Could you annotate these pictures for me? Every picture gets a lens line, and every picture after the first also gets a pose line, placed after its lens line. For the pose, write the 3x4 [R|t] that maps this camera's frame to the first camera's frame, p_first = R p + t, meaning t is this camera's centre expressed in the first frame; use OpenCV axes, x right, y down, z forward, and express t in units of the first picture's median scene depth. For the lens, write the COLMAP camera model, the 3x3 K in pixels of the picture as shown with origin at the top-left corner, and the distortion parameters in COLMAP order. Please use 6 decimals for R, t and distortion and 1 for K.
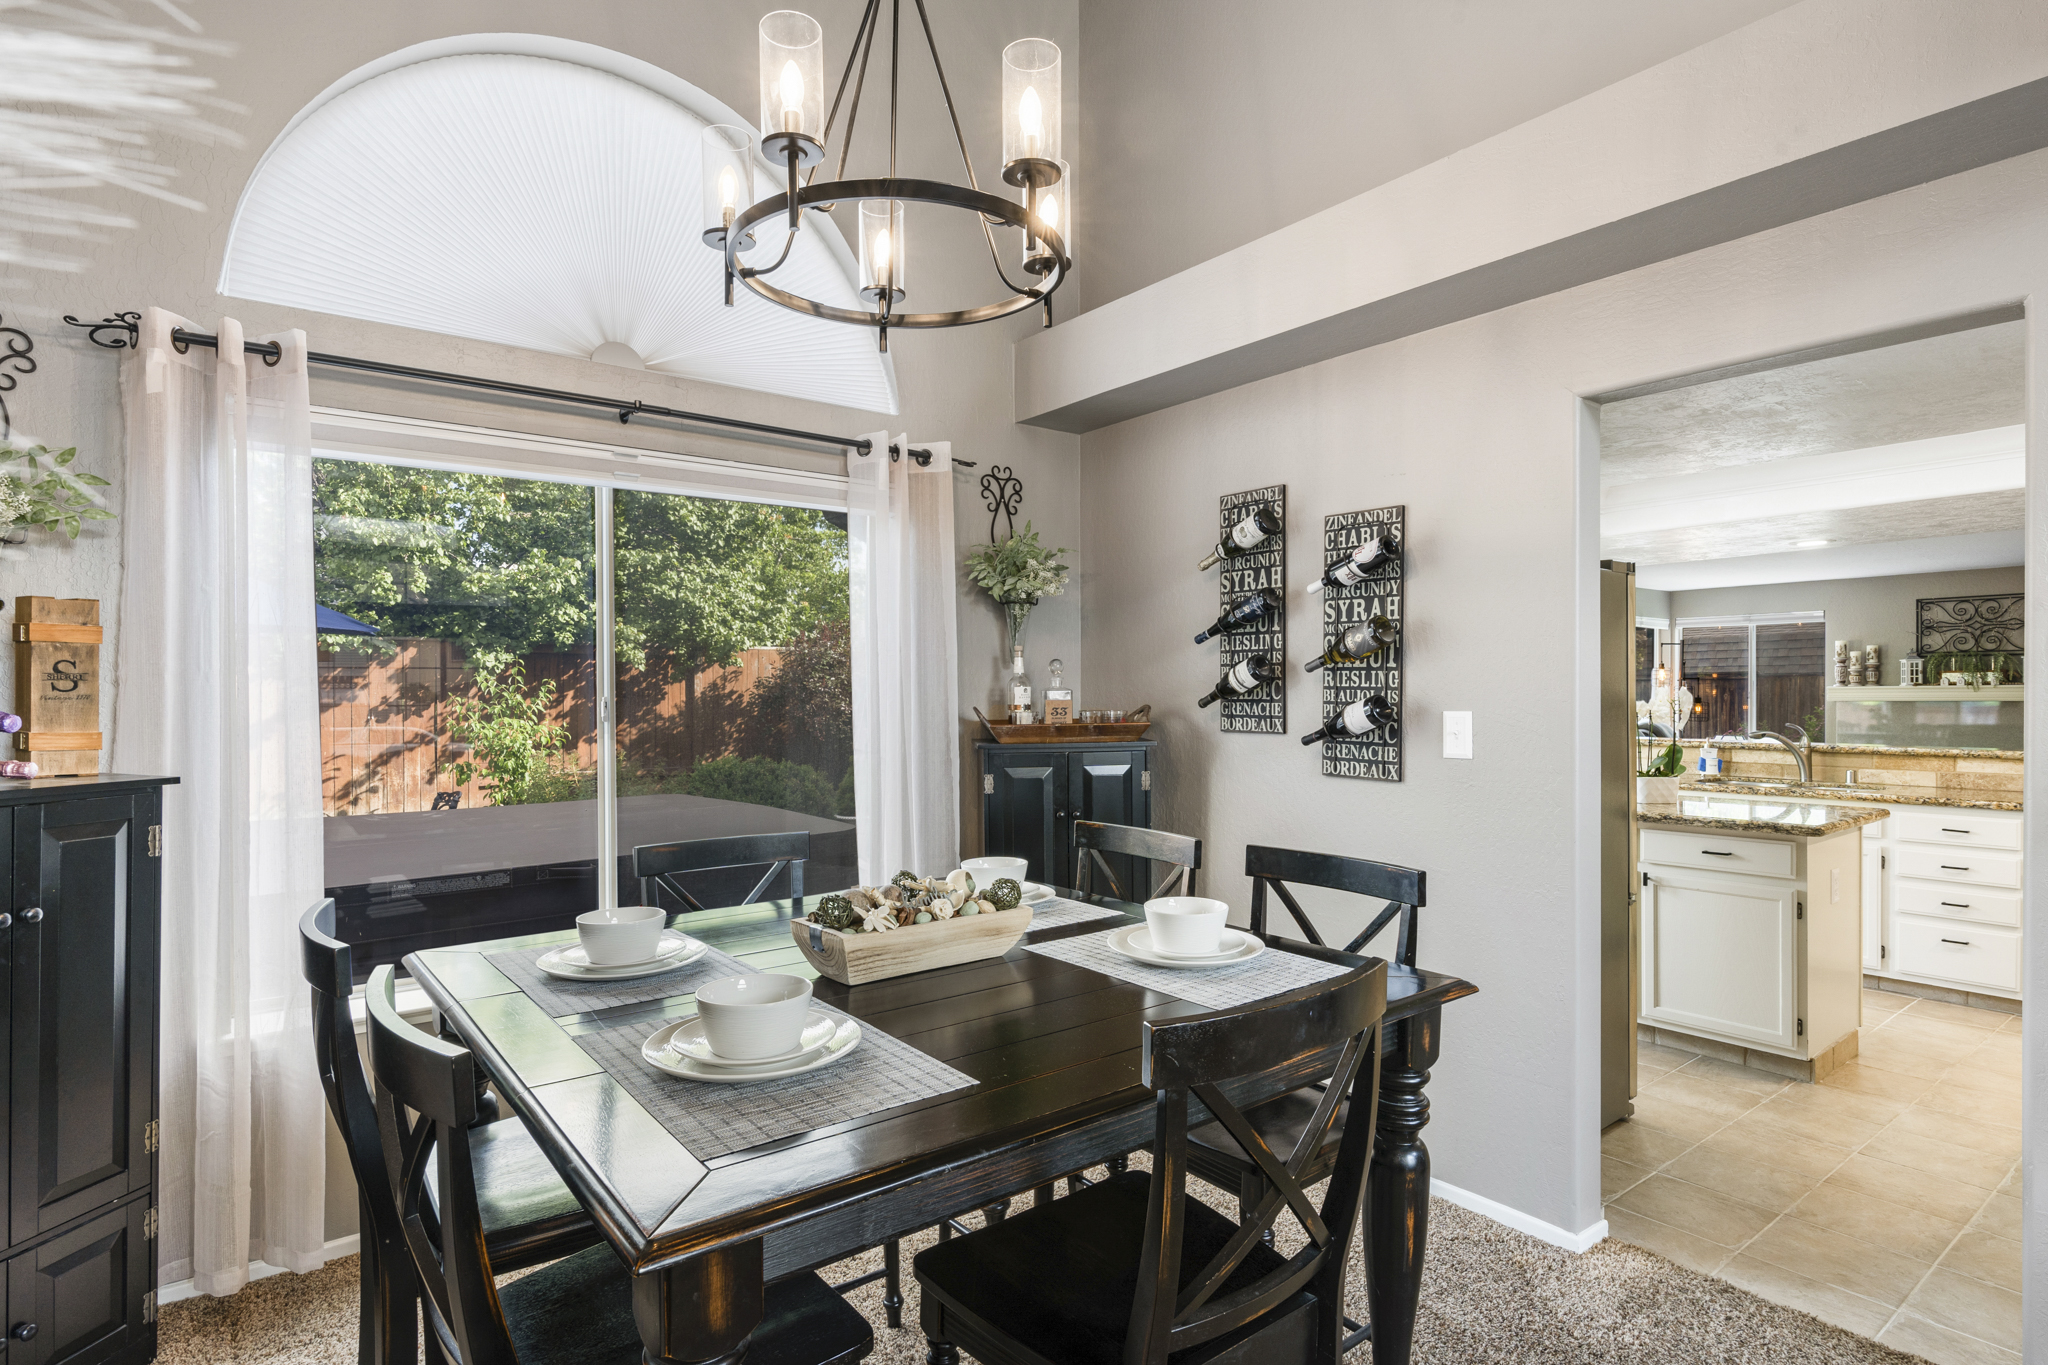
lens RADIAL K [[1060.9, 0, 1017.2], [0, 1060.9, 702.0], [0, 0, 1]] dist [0.003899, 0.001581]
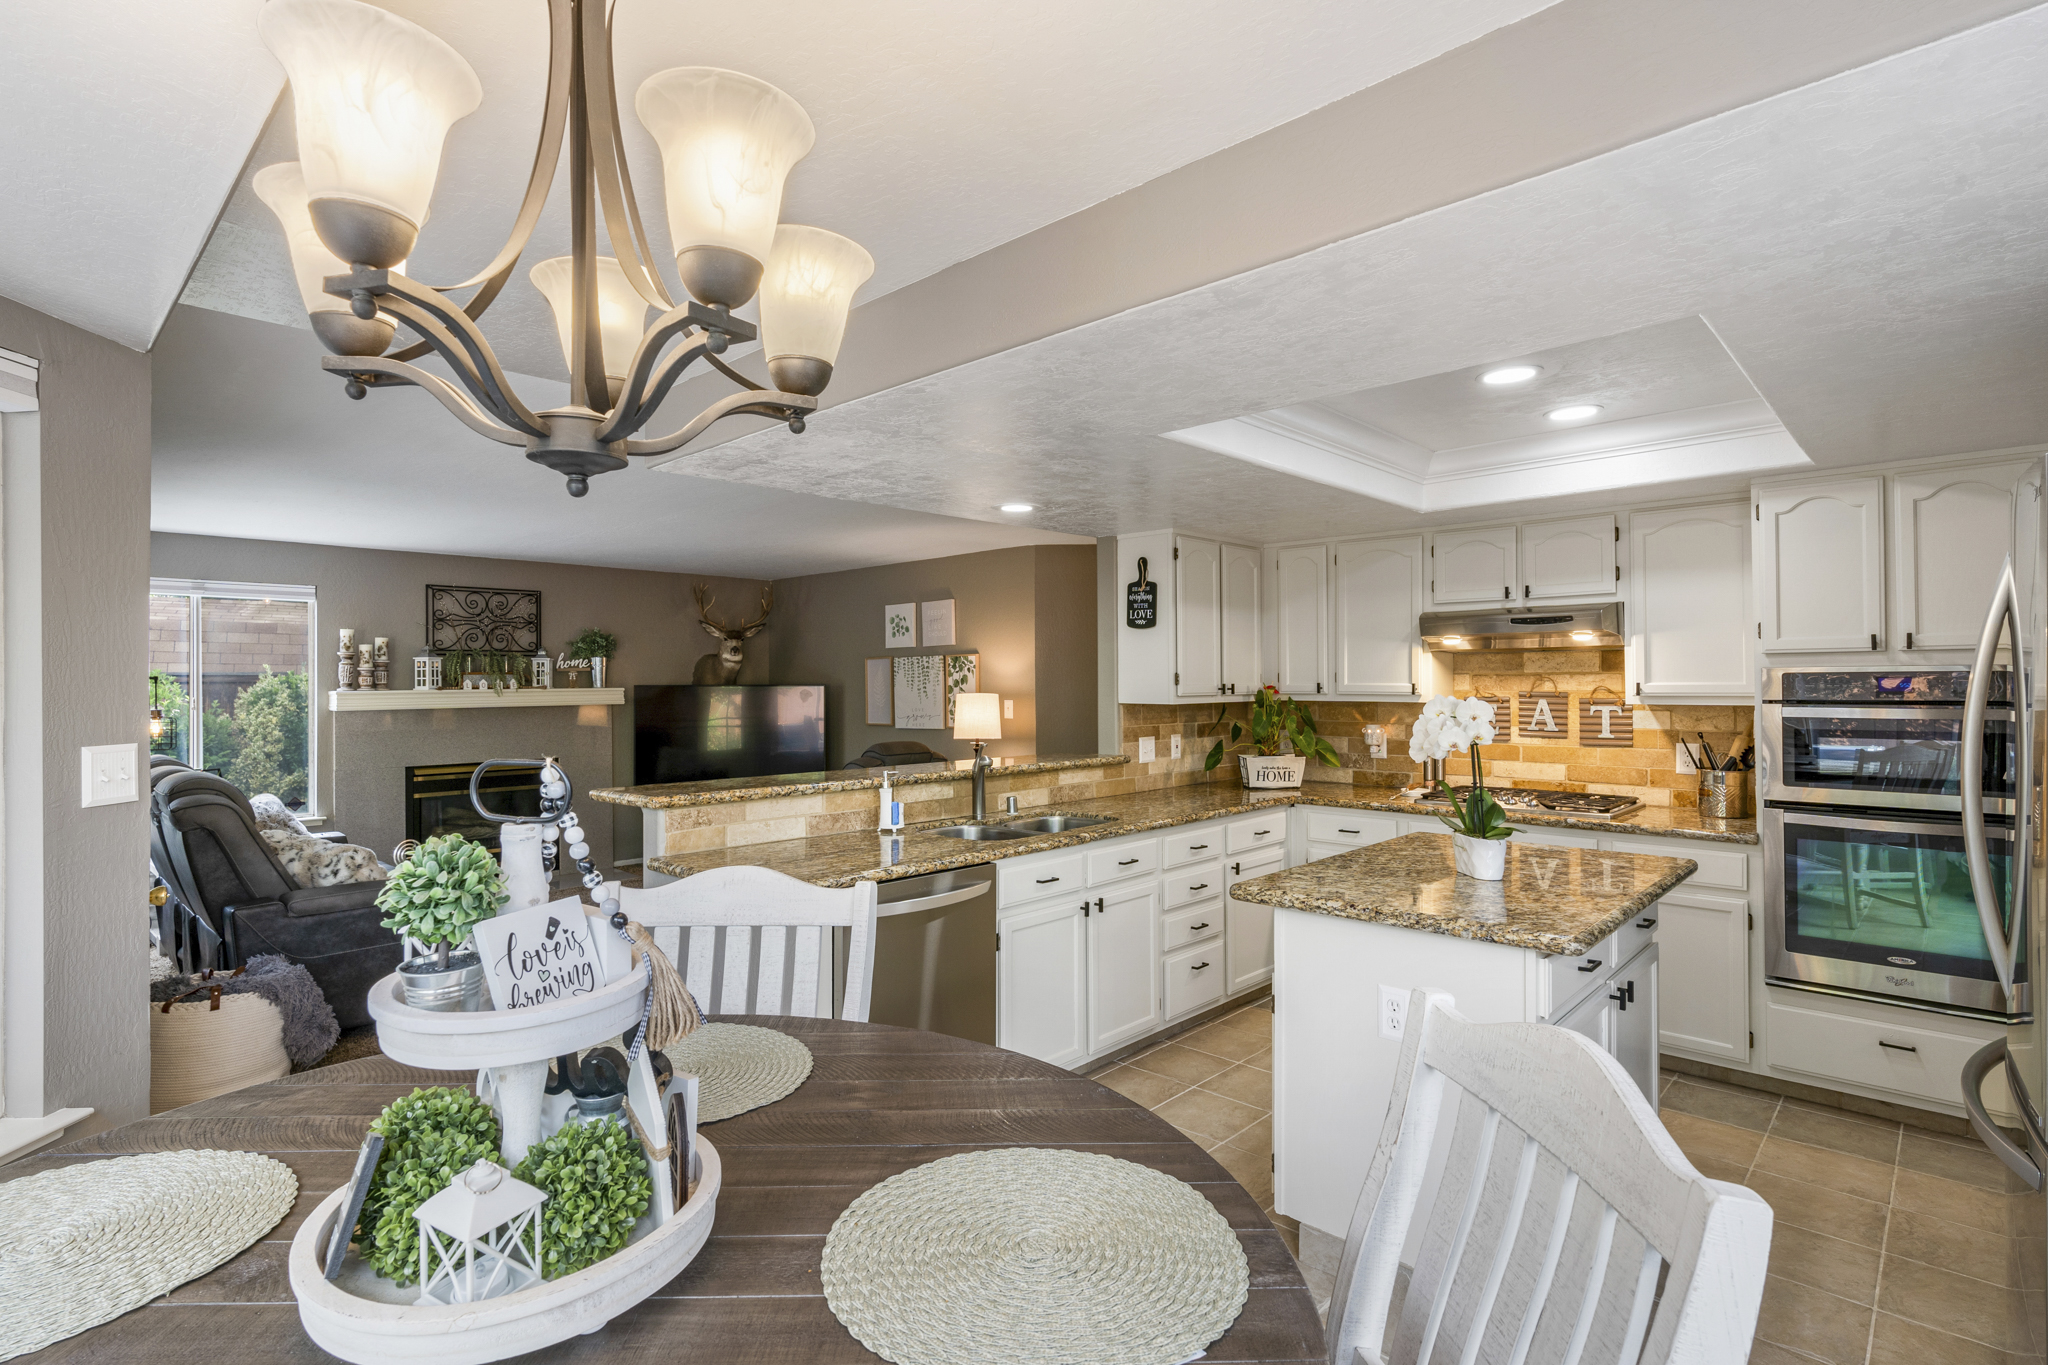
lens RADIAL K [[1000.1, 0, 1015.7], [0, 1000.1, 679.7], [0, 0, 1]] dist [-0.001873, 0.001813]
pose [[-0.153812, 0.007269, 0.988073, 0.019703], [0.015420, 0.999869, -0.004956, -0.012832], [-0.987980, 0.014473, -0.153904, 0.694508]]
